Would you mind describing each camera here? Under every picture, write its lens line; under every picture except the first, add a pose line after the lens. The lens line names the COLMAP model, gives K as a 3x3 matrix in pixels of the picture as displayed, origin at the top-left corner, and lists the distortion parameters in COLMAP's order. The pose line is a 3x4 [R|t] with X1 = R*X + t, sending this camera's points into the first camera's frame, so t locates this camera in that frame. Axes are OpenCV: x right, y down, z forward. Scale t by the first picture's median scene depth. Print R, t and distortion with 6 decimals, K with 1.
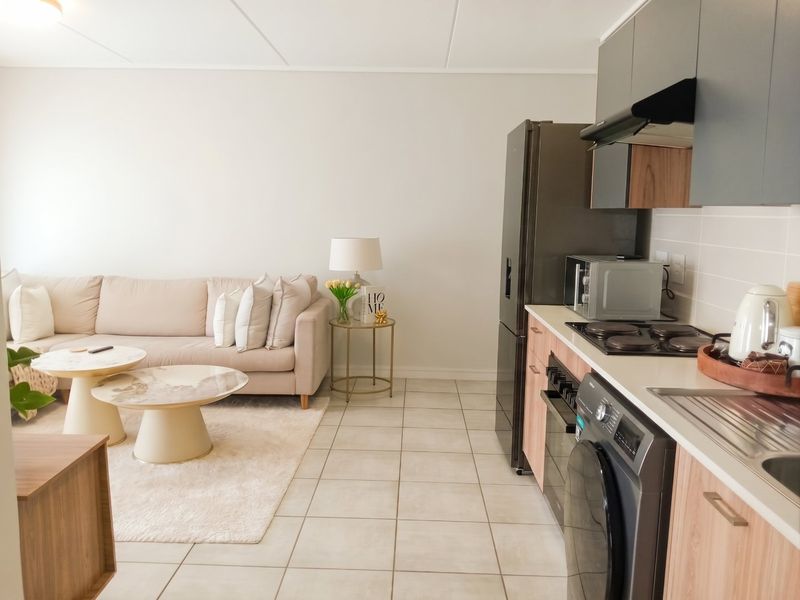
lens RADIAL K [[643.5, 0, 389.4], [0, 643.5, 302.9], [0, 0, 1]] dist [0.088345, -0.000439]
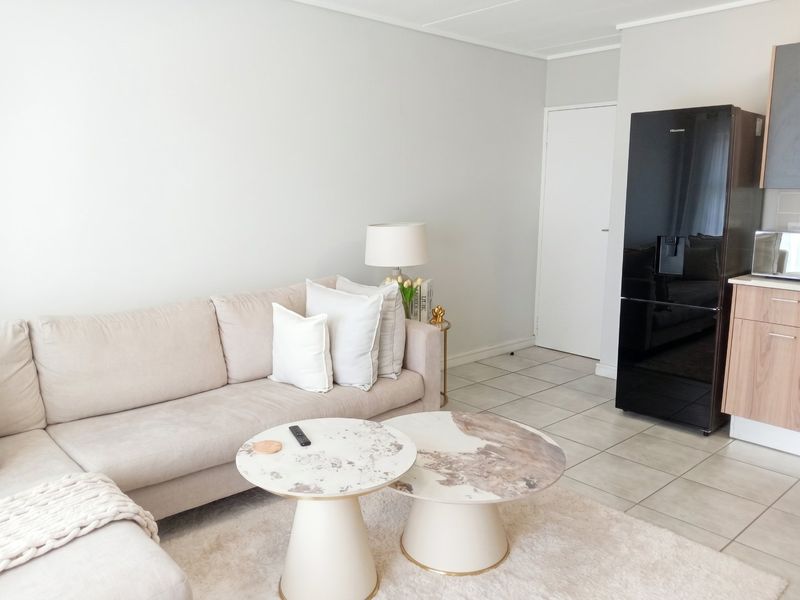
lens RADIAL K [[644.6, 0, 399.3], [0, 644.6, 293.9], [0, 0, 1]] dist [0.009060, -0.004186]
pose [[0.706799, -0.130676, 0.695240, -0.687278], [0.105721, 0.991266, 0.078837, -0.084511], [-0.699470, 0.017779, 0.714441, 0.453903]]
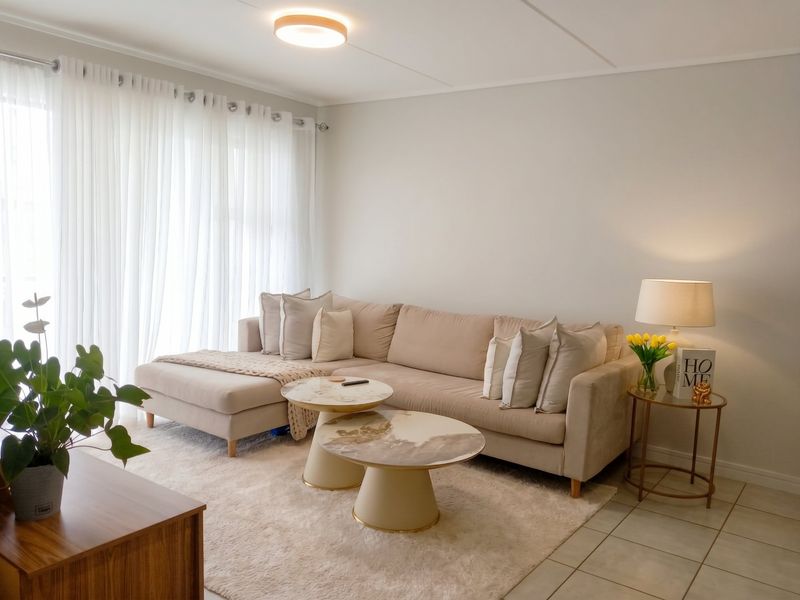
lens RADIAL K [[642.1, 0, 400.0], [0, 642.1, 300.0], [0, 0, 1]] dist [0.105699, -0.165004]
pose [[0.831906, 0.082228, -0.548790, 0.104475], [-0.110217, 0.993741, -0.018180, -0.033832], [0.543861, 0.075610, 0.835762, 0.217482]]
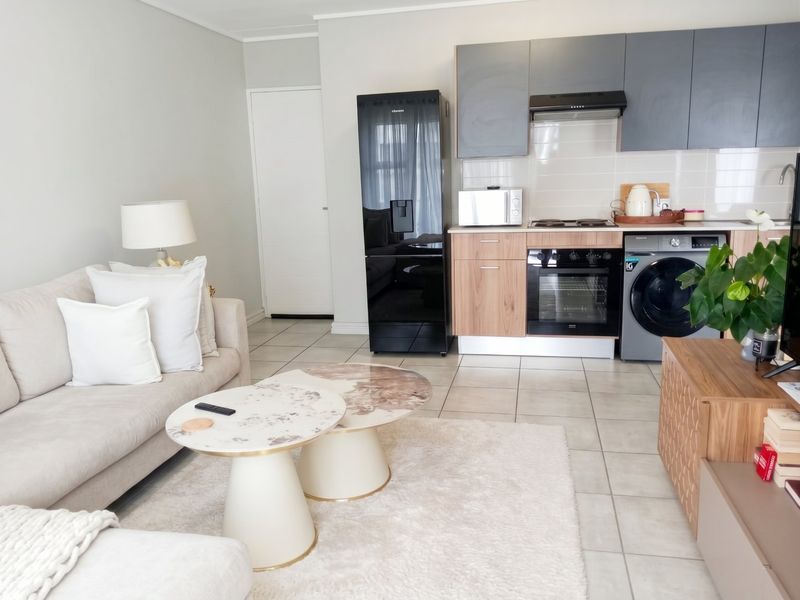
lens RADIAL K [[642.1, 0, 400.0], [0, 642.1, 300.0], [0, 0, 1]] dist [0.105699, -0.165004]
pose [[0.160171, -0.214761, 0.963443, -0.854365], [0.176623, 0.966528, 0.186085, -0.092146], [-0.971159, 0.140361, 0.192741, 0.633315]]
